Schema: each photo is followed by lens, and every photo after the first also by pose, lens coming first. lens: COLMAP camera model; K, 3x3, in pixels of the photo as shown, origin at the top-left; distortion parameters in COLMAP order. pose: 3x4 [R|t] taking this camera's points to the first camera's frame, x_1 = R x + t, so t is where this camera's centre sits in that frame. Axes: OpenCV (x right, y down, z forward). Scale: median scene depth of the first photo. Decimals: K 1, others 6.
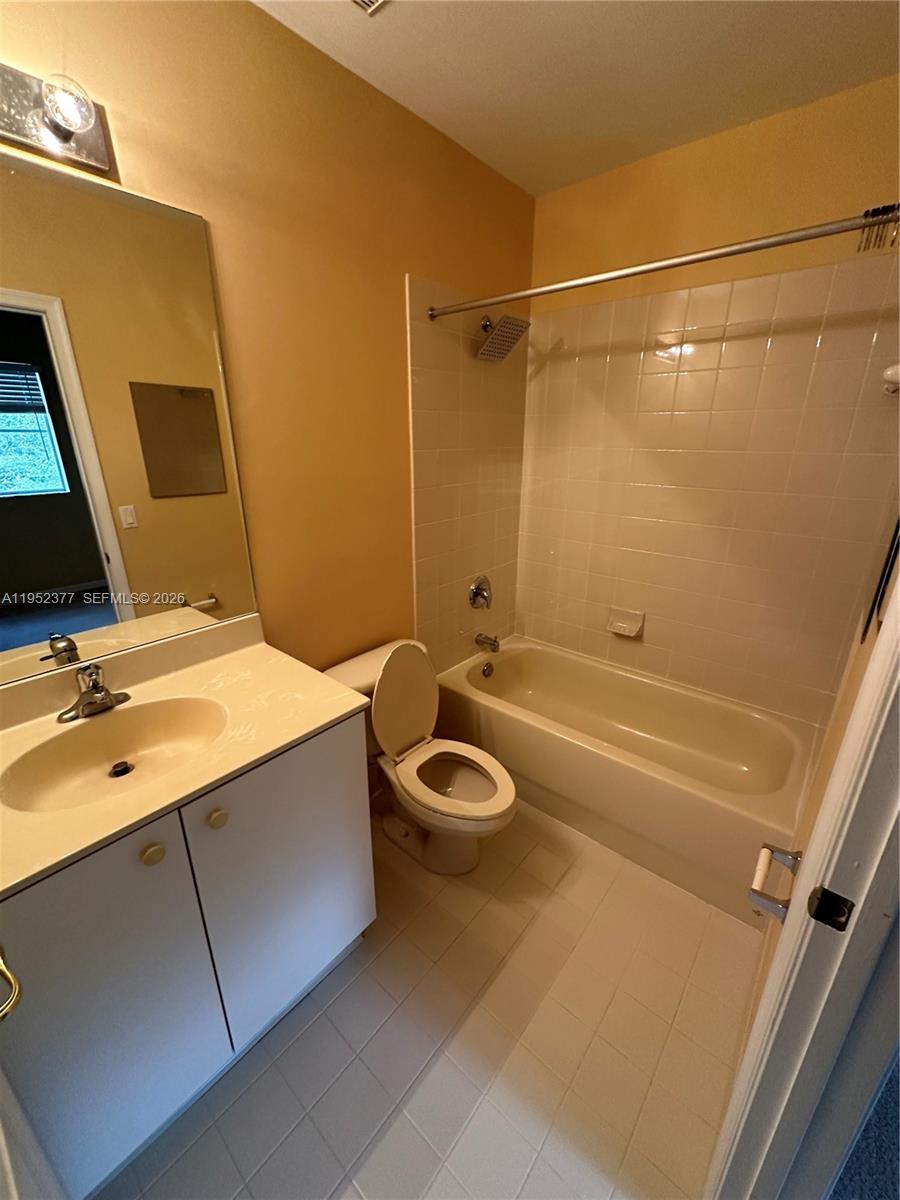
lens RADIAL K [[481.5, 0, 451.2], [0, 481.5, 604.6], [0, 0, 1]] dist [0.000521, 0.000132]
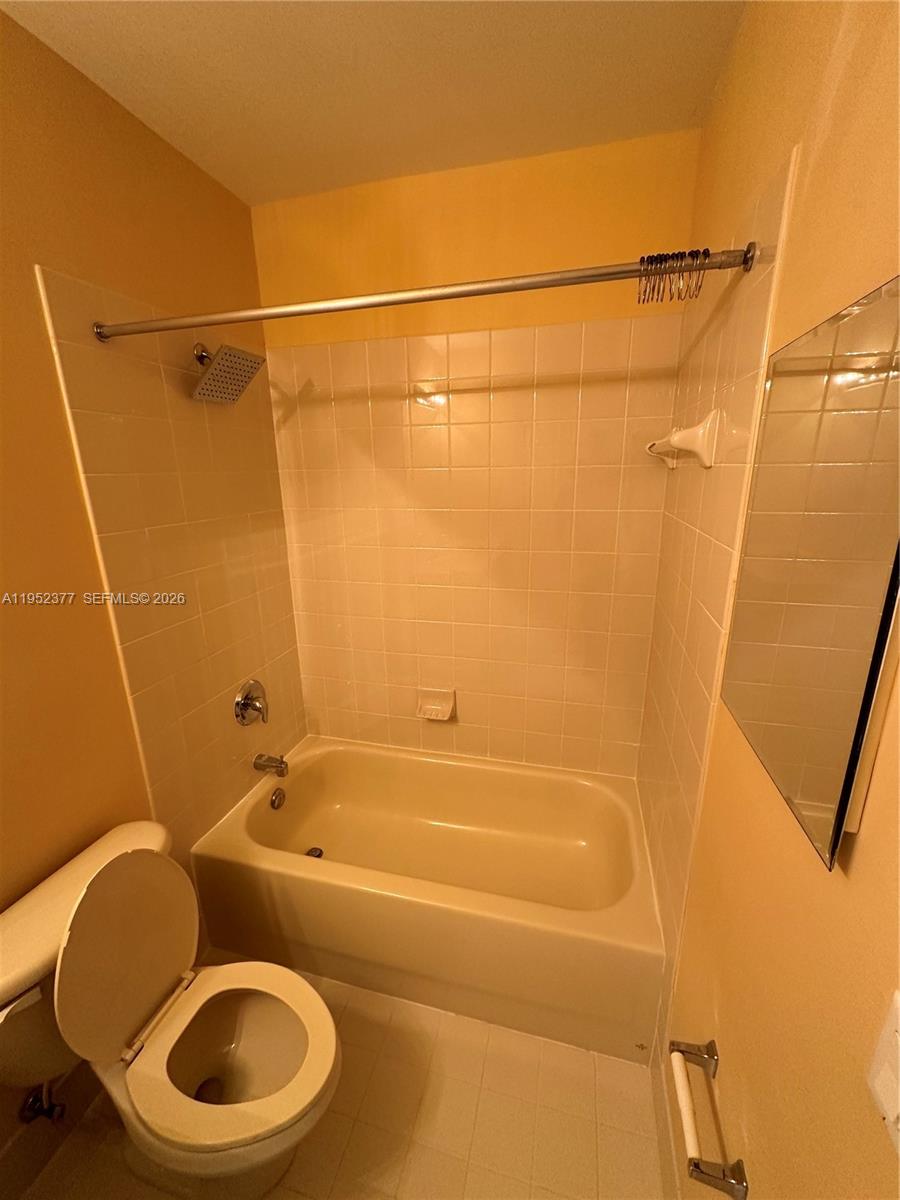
lens RADIAL K [[481.5, 0, 451.4], [0, 481.5, 604.8], [0, 0, 1]] dist [0.000521, 0.000132]
pose [[0.902464, -0.131447, 0.410221, 0.057263], [0.158972, 0.986713, -0.033558, -0.105749], [-0.400359, 0.095498, 0.911369, 0.187817]]
